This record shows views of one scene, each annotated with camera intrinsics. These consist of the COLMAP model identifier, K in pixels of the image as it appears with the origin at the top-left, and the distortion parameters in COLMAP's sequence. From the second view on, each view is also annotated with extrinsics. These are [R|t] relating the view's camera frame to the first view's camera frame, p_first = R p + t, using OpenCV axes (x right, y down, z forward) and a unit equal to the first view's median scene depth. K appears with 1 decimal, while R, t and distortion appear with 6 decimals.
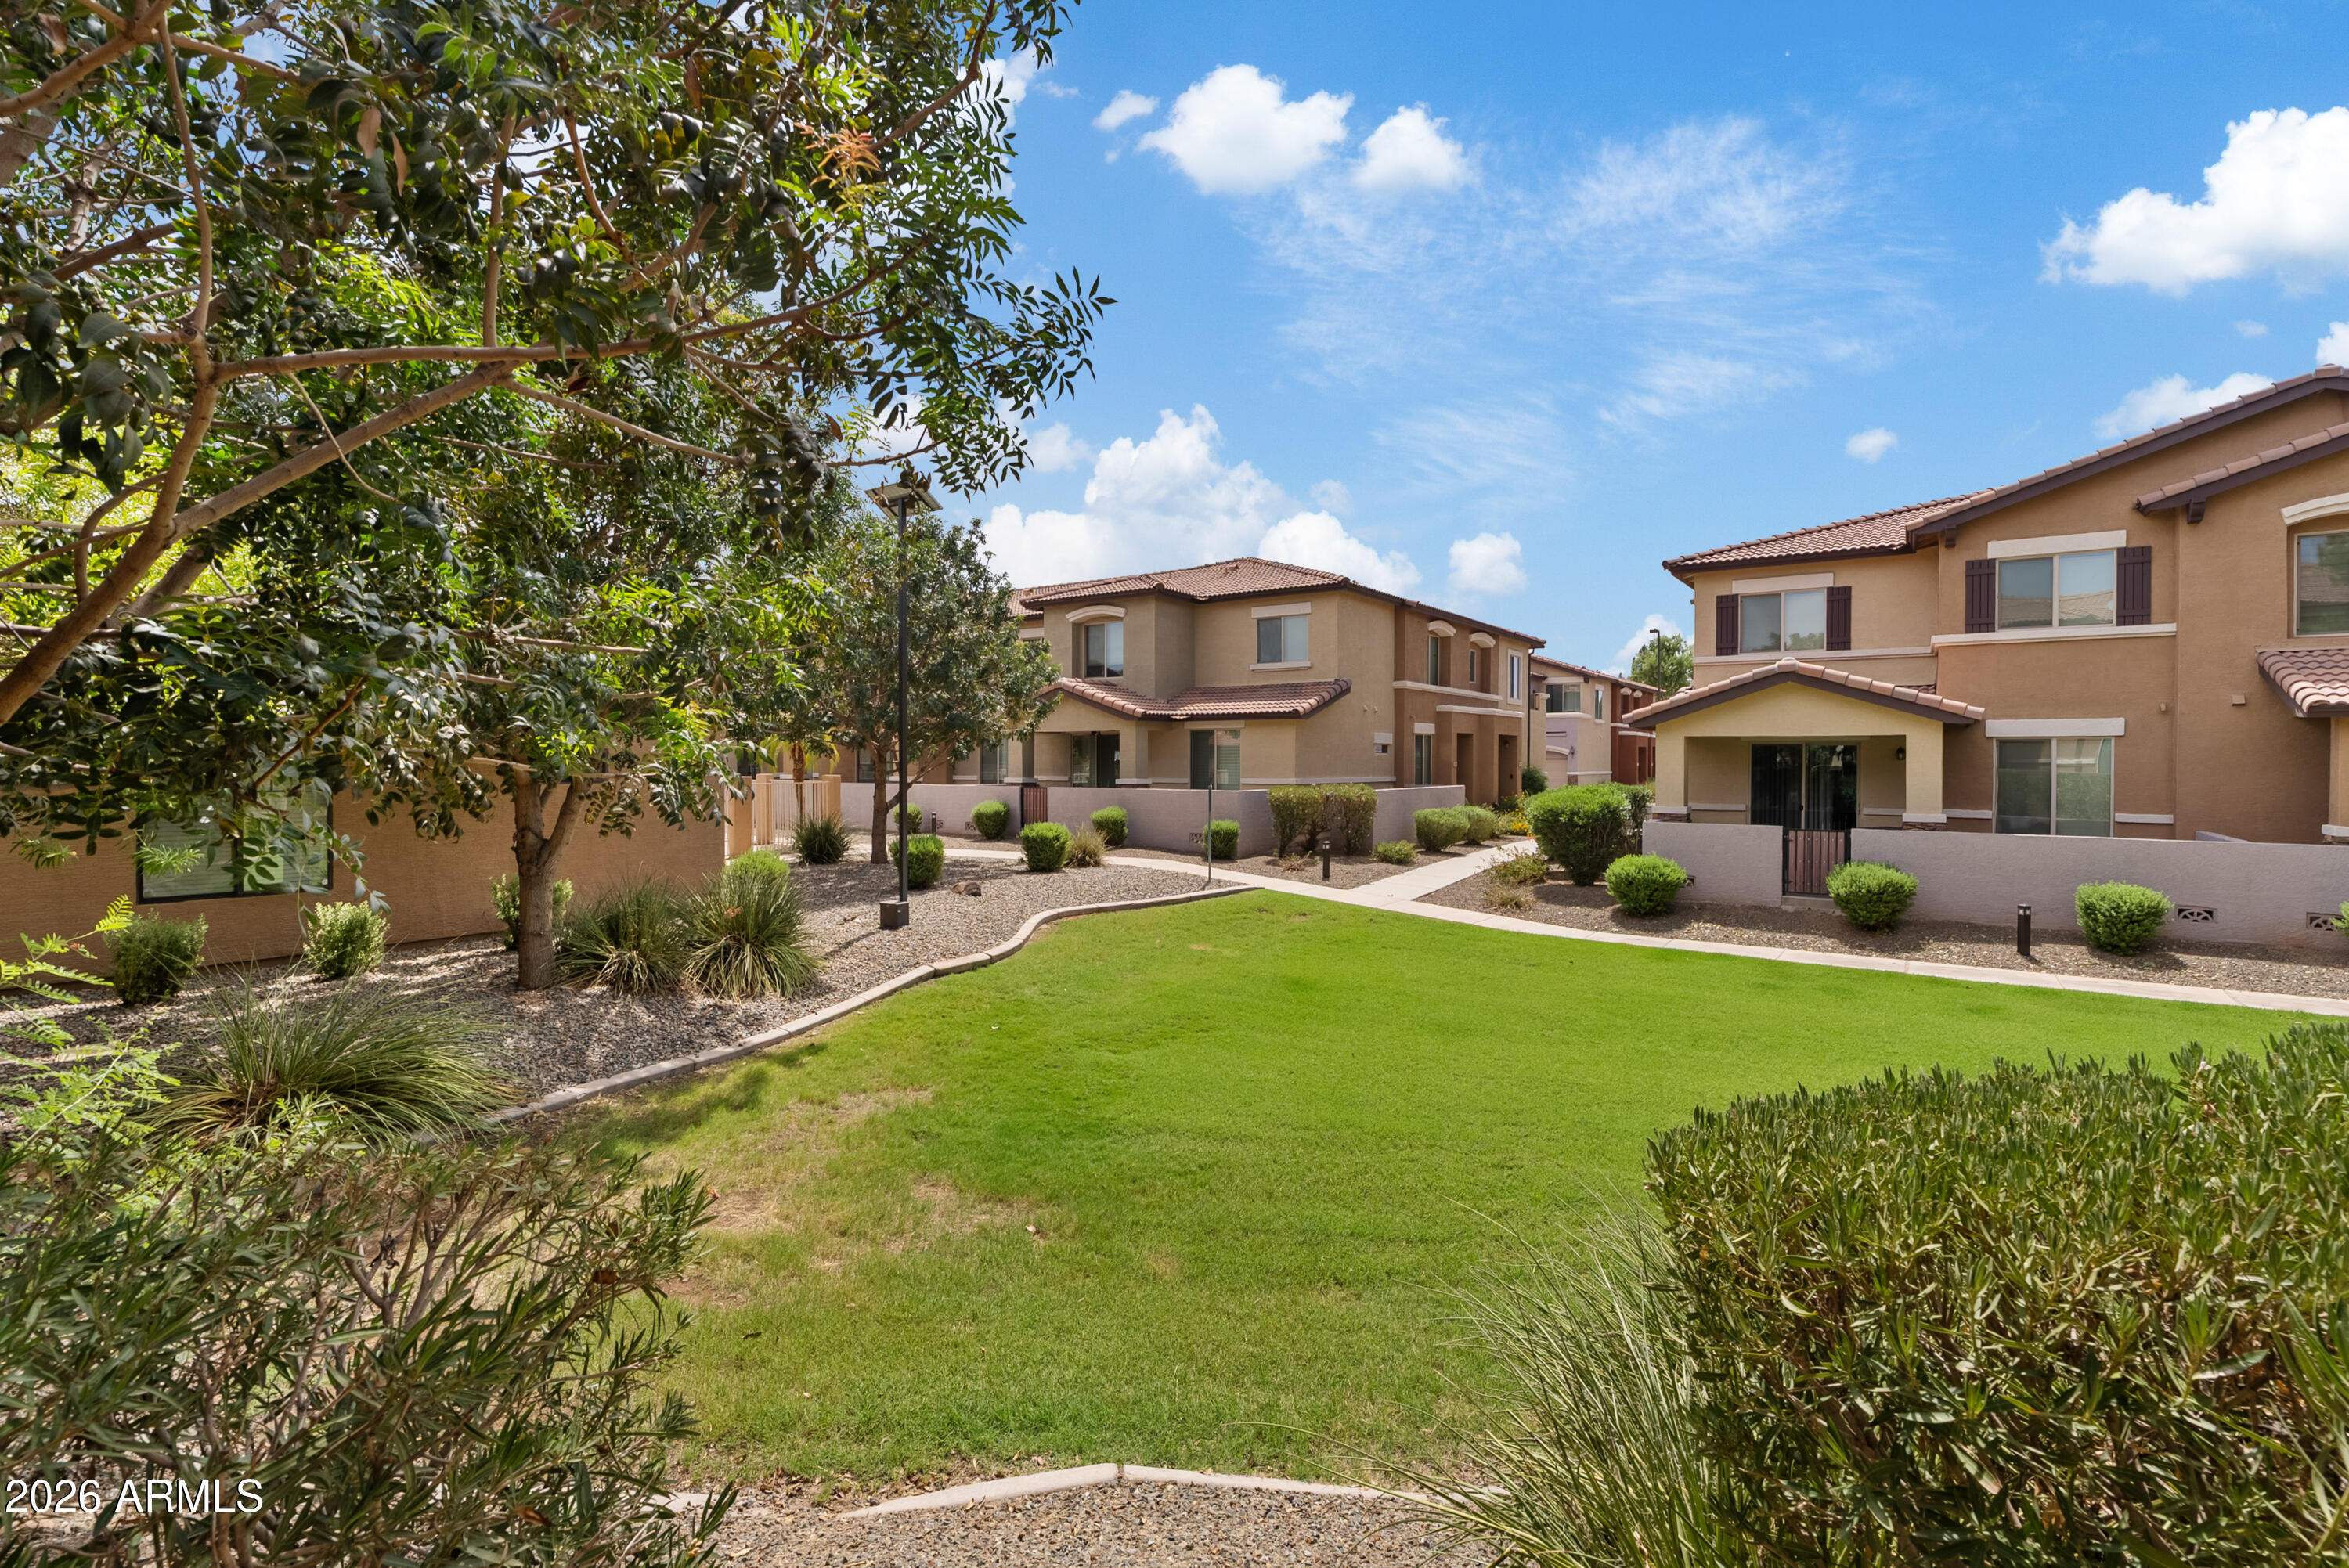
lens RADIAL K [[1067.4, 0, 1173.9], [0, 1067.4, 777.6], [0, 0, 1]] dist [-0.009463, 0.002437]
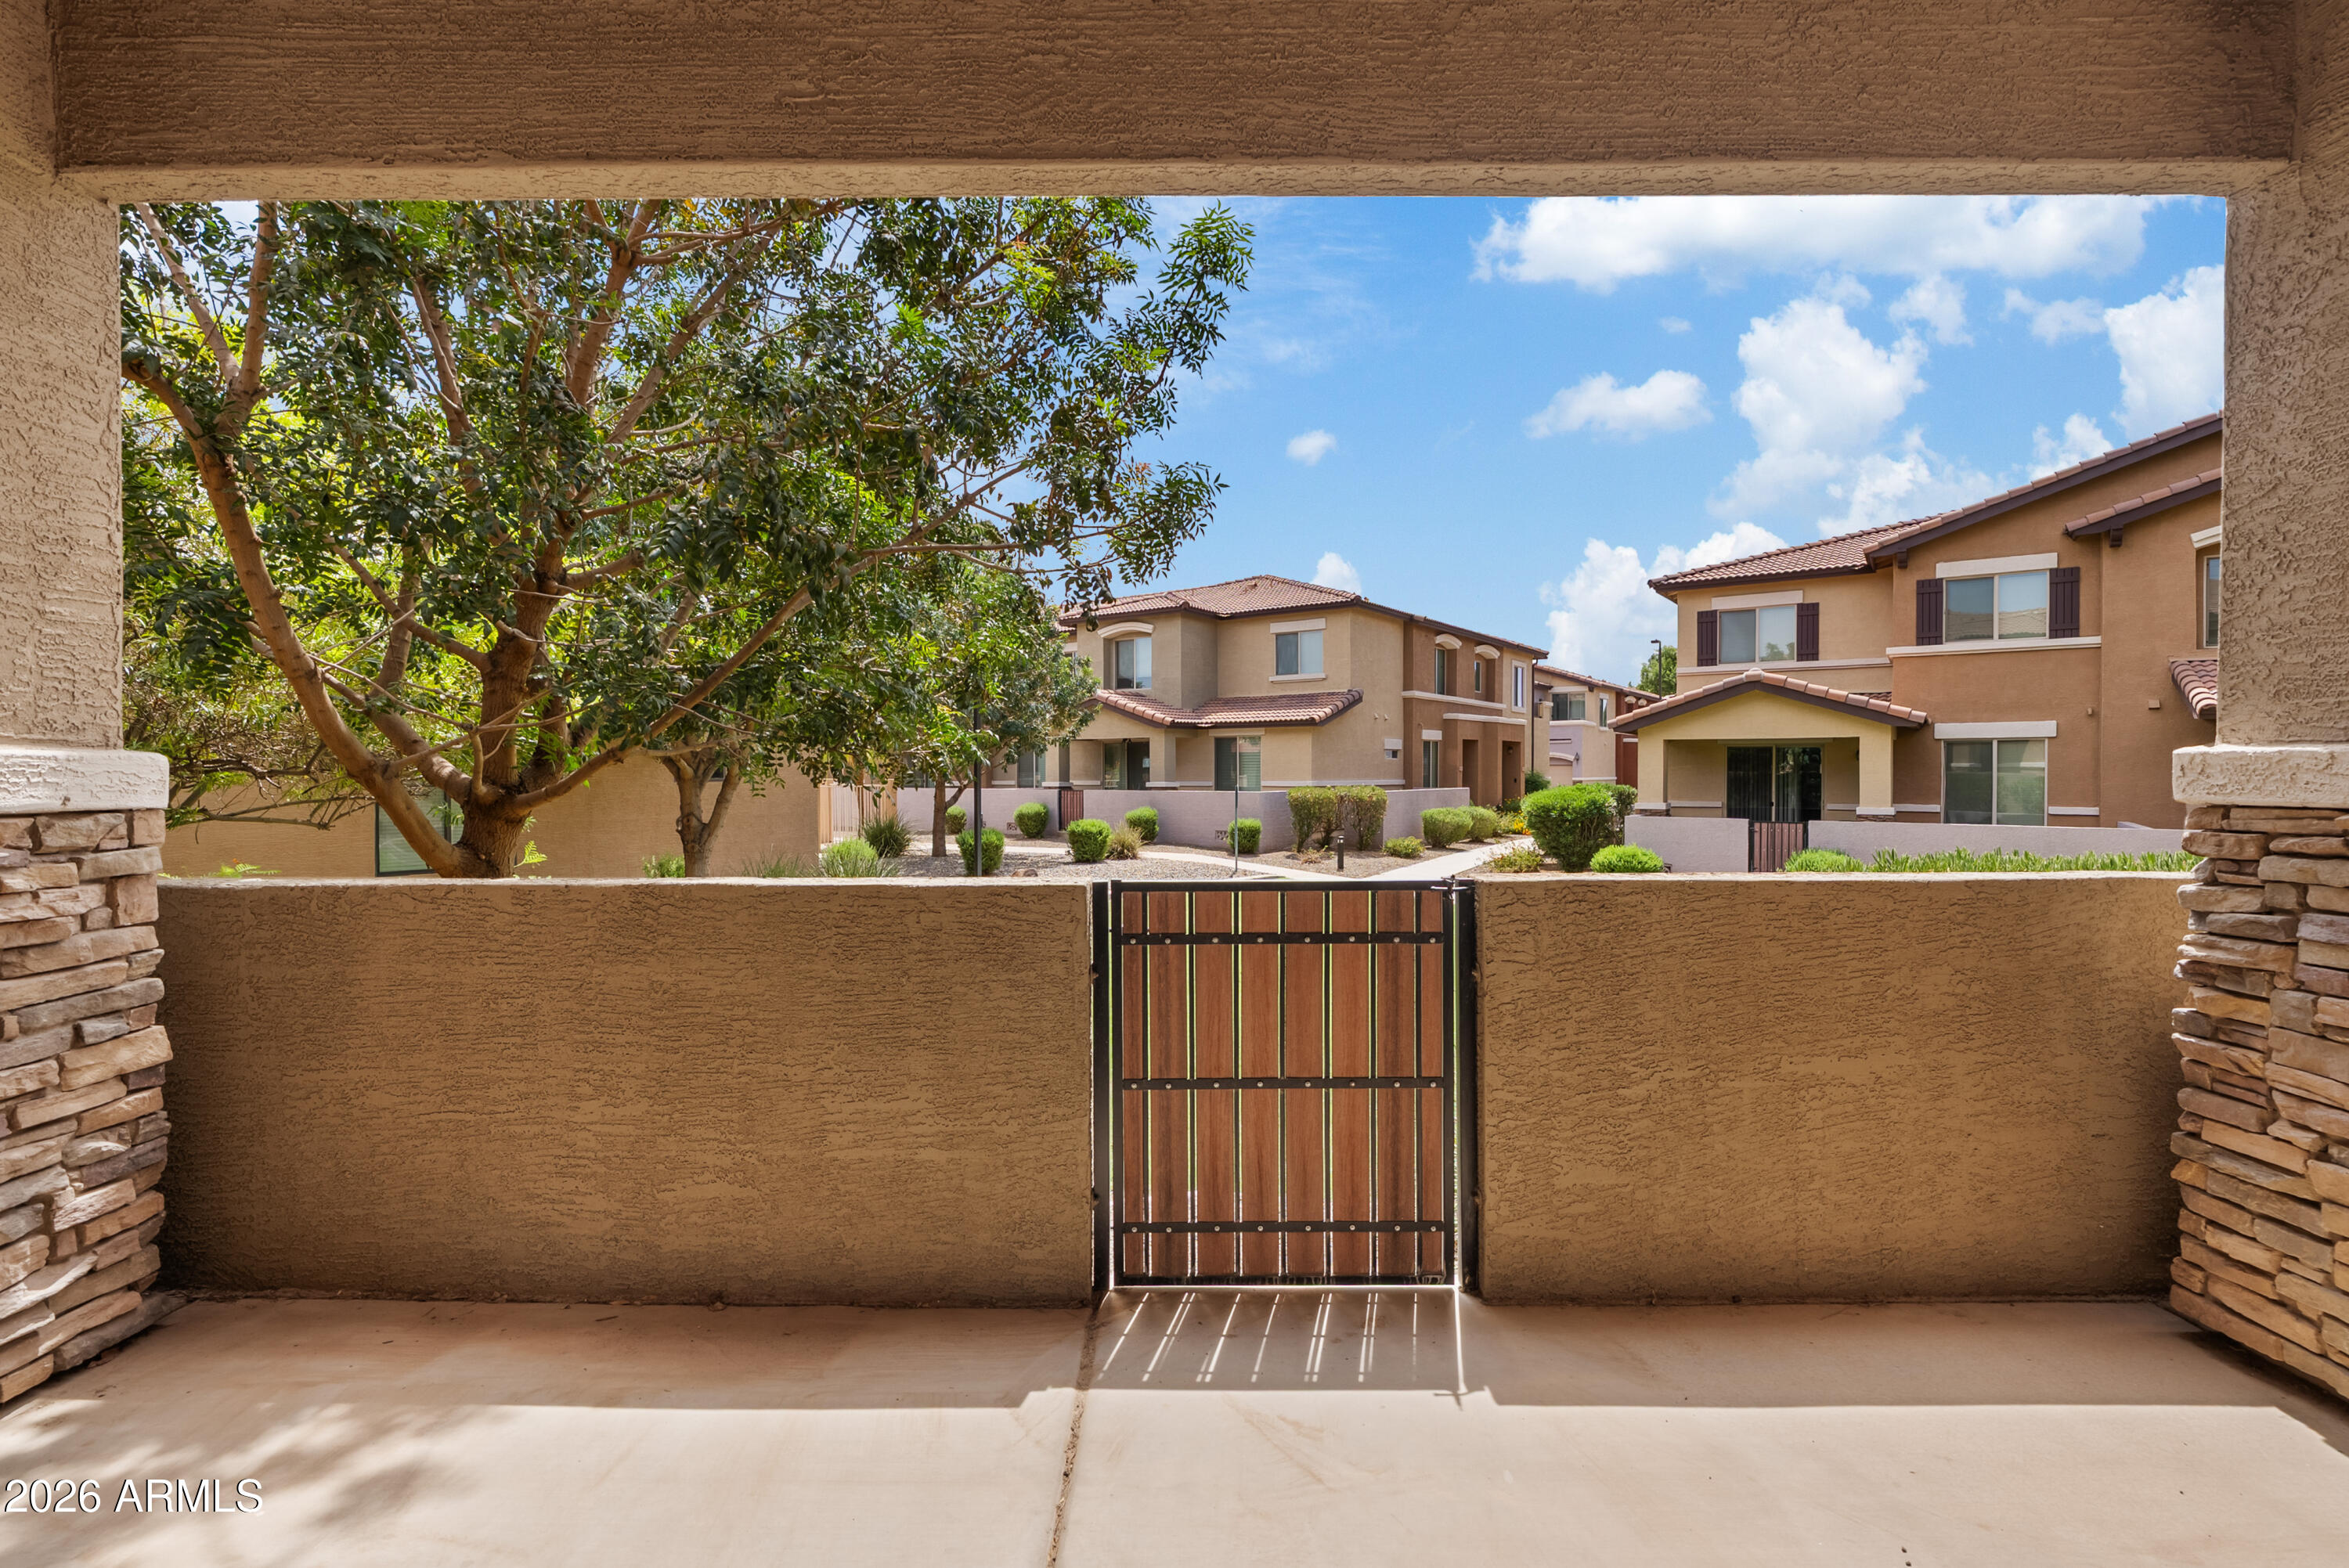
lens RADIAL K [[1067.4, 0, 1173.6], [0, 1067.4, 784.3], [0, 0, 1]] dist [-0.009463, 0.002437]
pose [[0.999919, -0.003636, -0.012170, -0.016094], [0.003591, 0.999987, -0.003729, 0.009035], [0.012183, 0.003685, 0.999919, -0.103947]]
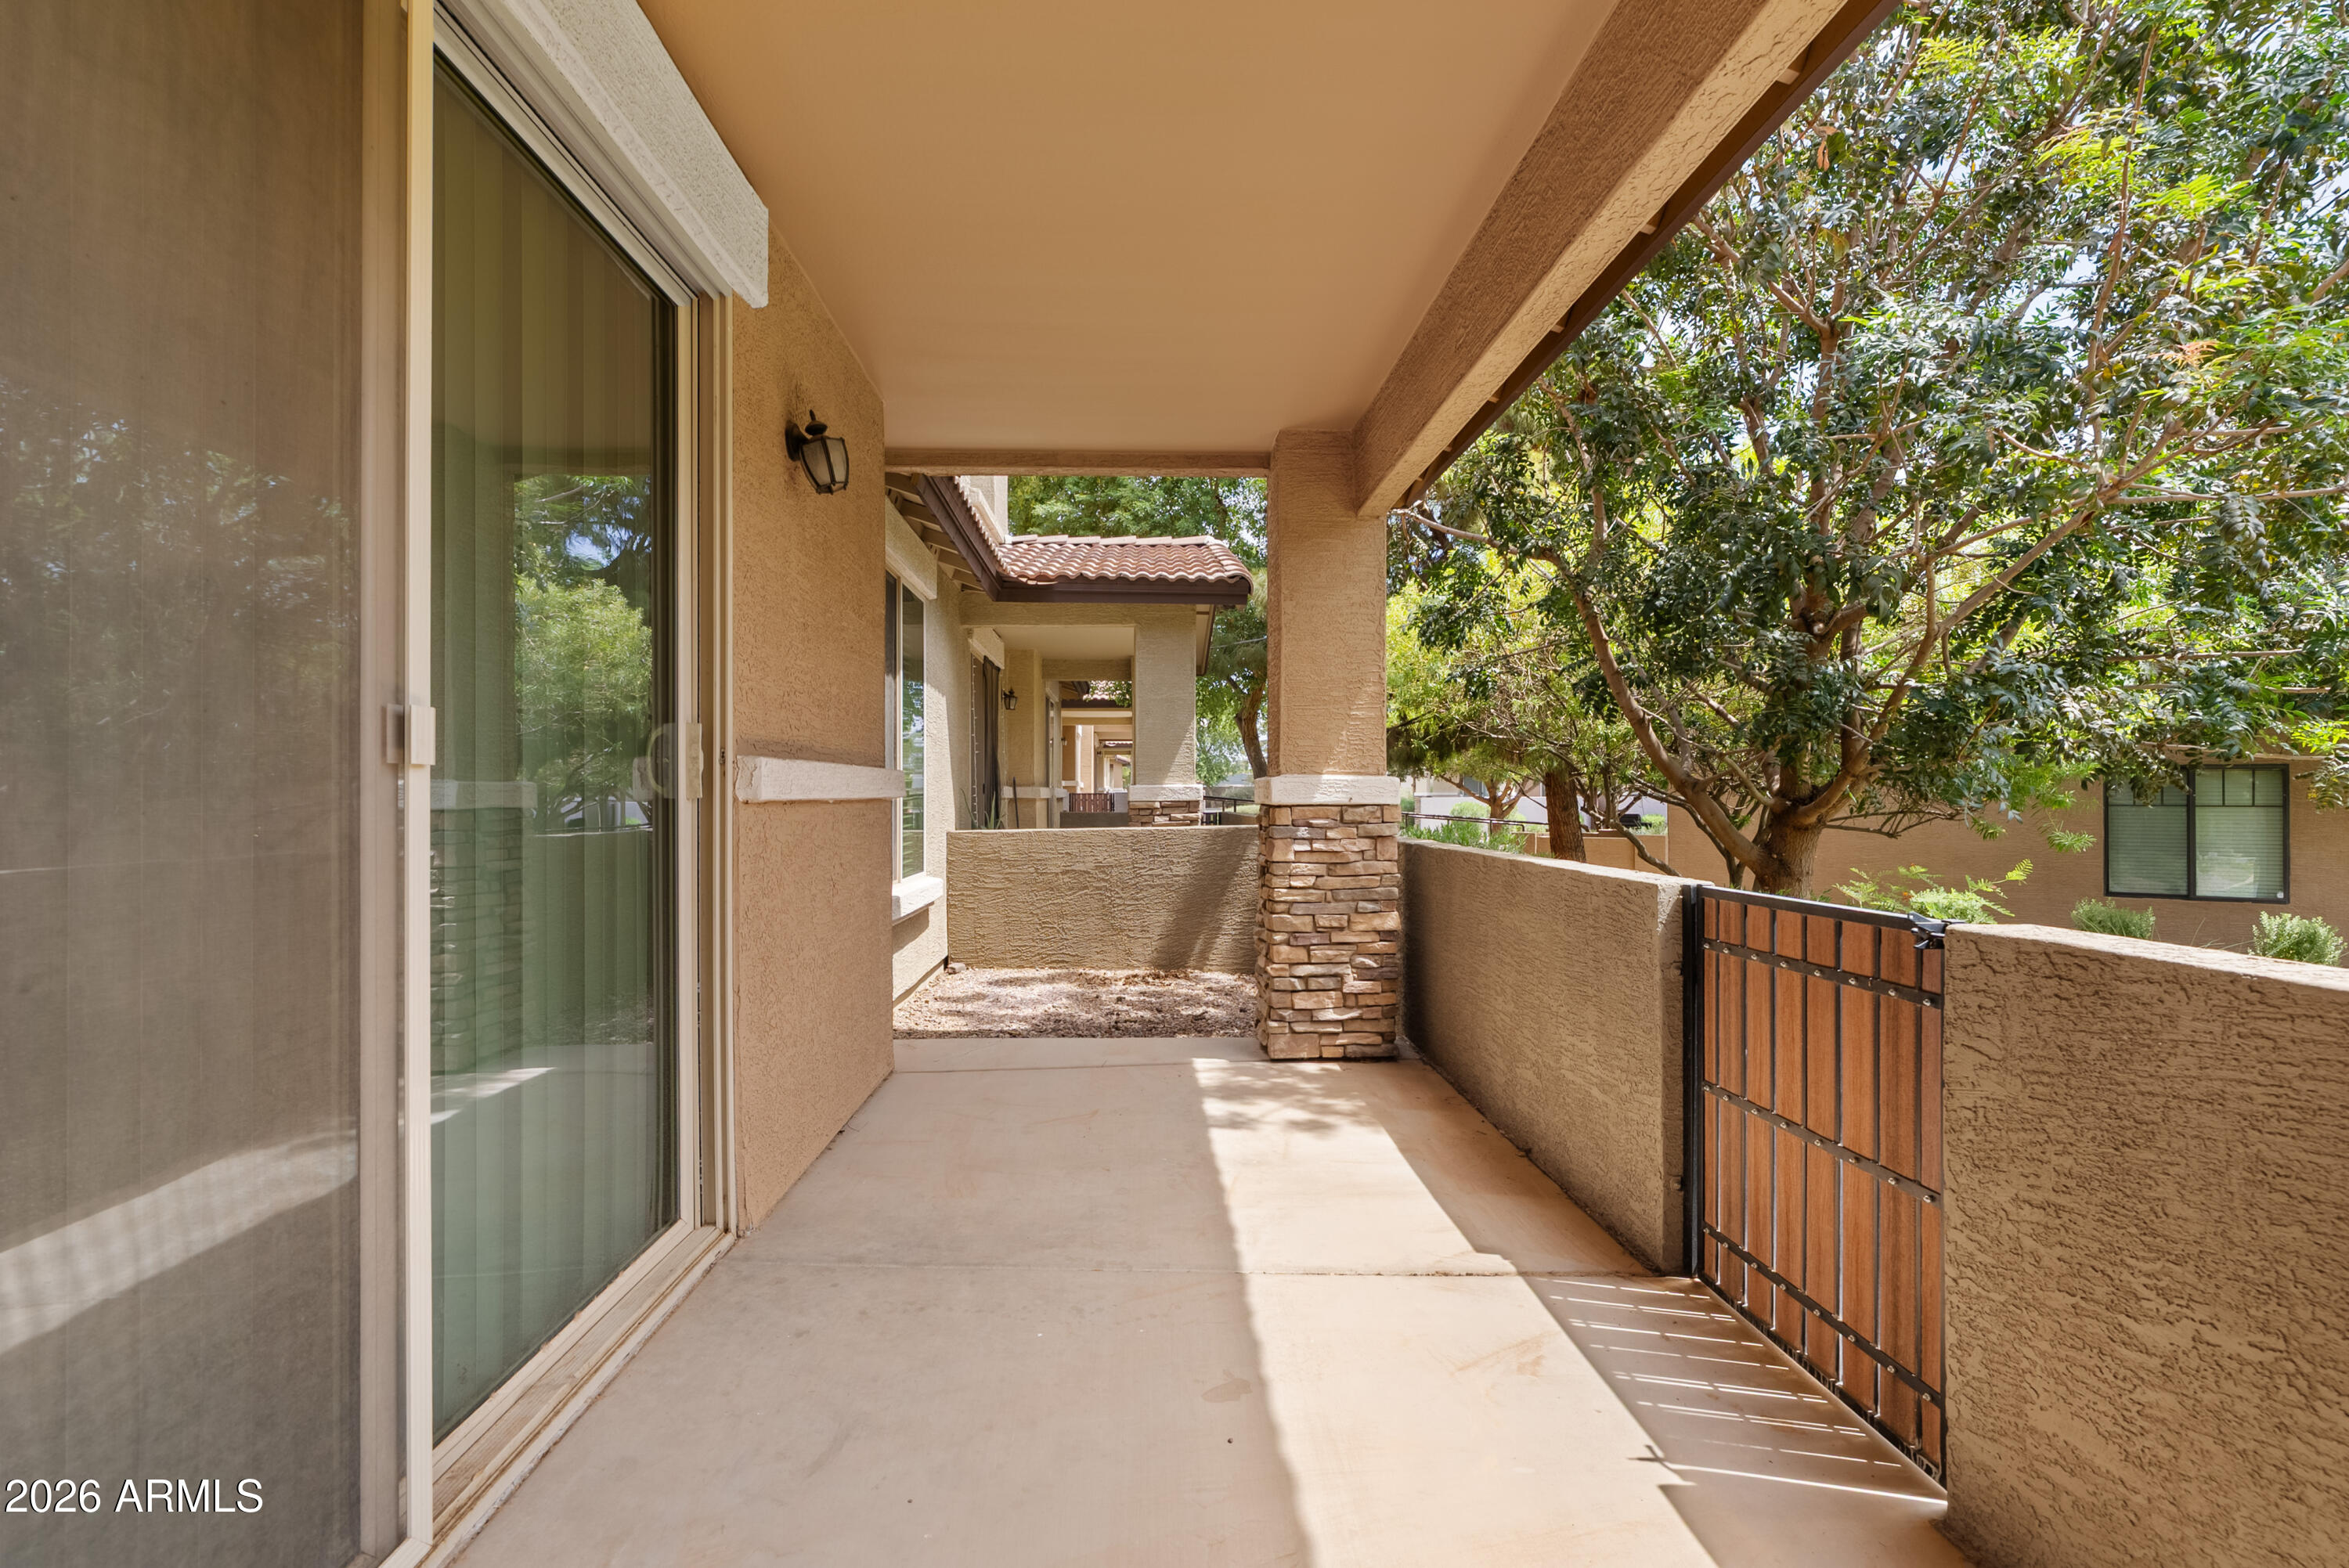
lens RADIAL K [[1067.4, 0, 1172.4], [0, 1067.4, 793.9], [0, 0, 1]] dist [-0.009463, 0.002437]
pose [[0.019901, -0.004790, -0.999790, 0.931434], [-0.013148, 0.999901, -0.005052, 0.019193], [0.999715, 0.013246, 0.019836, 0.358978]]
